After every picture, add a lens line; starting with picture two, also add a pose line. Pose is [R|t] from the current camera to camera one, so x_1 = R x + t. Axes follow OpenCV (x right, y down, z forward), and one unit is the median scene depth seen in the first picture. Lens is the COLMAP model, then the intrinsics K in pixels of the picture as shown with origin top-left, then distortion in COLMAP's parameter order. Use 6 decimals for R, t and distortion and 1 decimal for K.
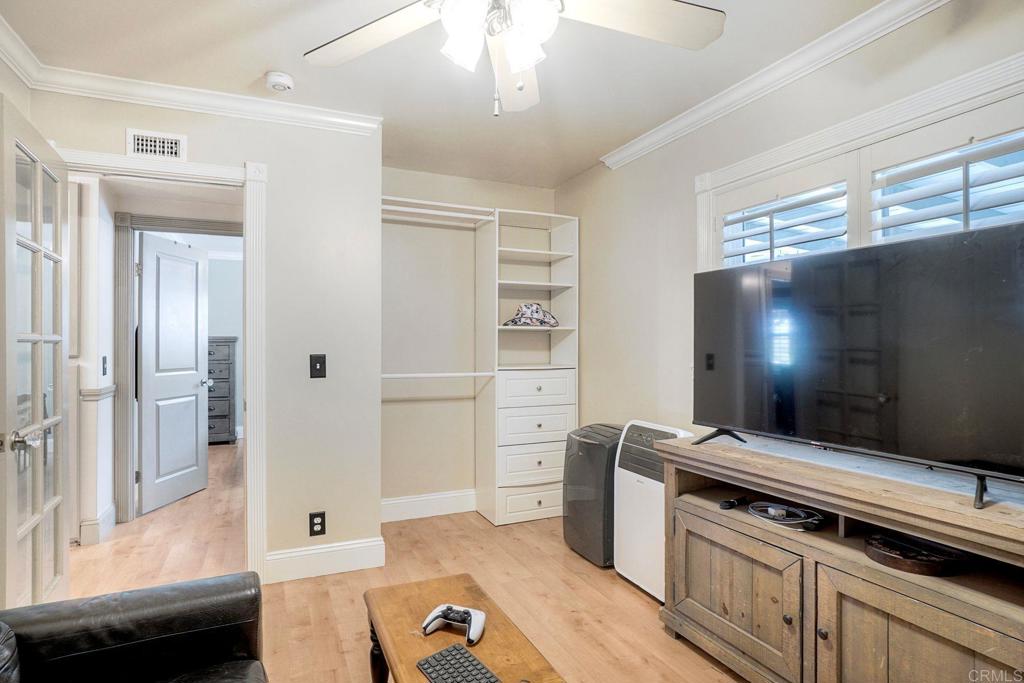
lens RADIAL K [[529.6, 0, 508.8], [0, 529.6, 345.3], [0, 0, 1]] dist [-0.018107, 0.001114]
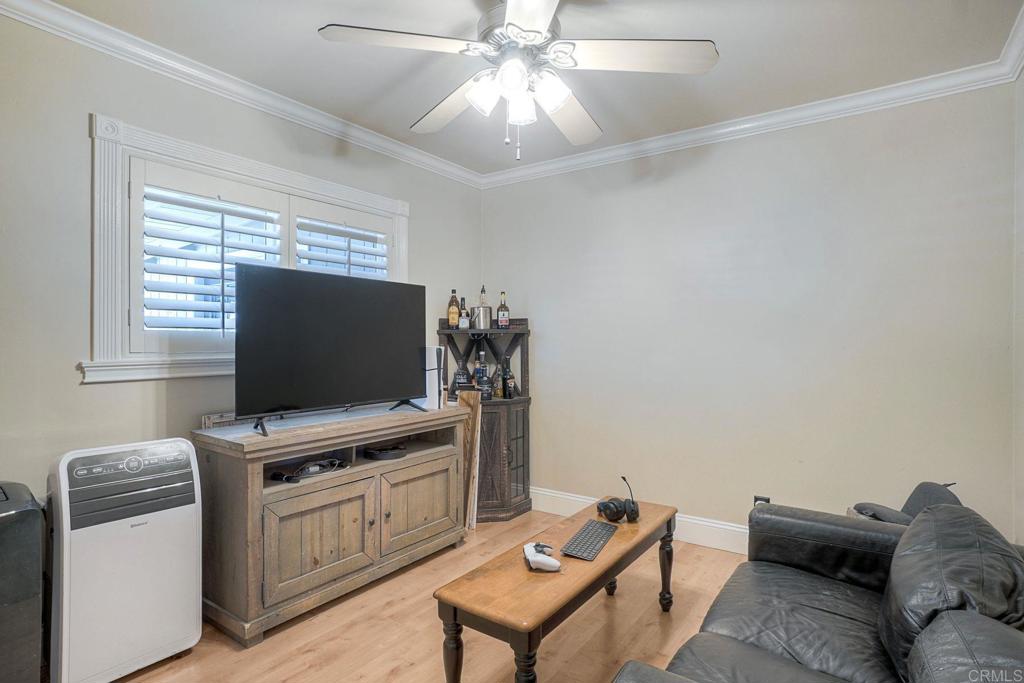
lens RADIAL K [[529.6, 0, 510.4], [0, 529.6, 338.7], [0, 0, 1]] dist [-0.018107, 0.001114]
pose [[-0.498462, 0.001894, 0.866910, -0.849783], [-0.000857, 0.999996, -0.002677, 0.004683], [-0.866911, -0.002078, -0.498458, 1.236588]]
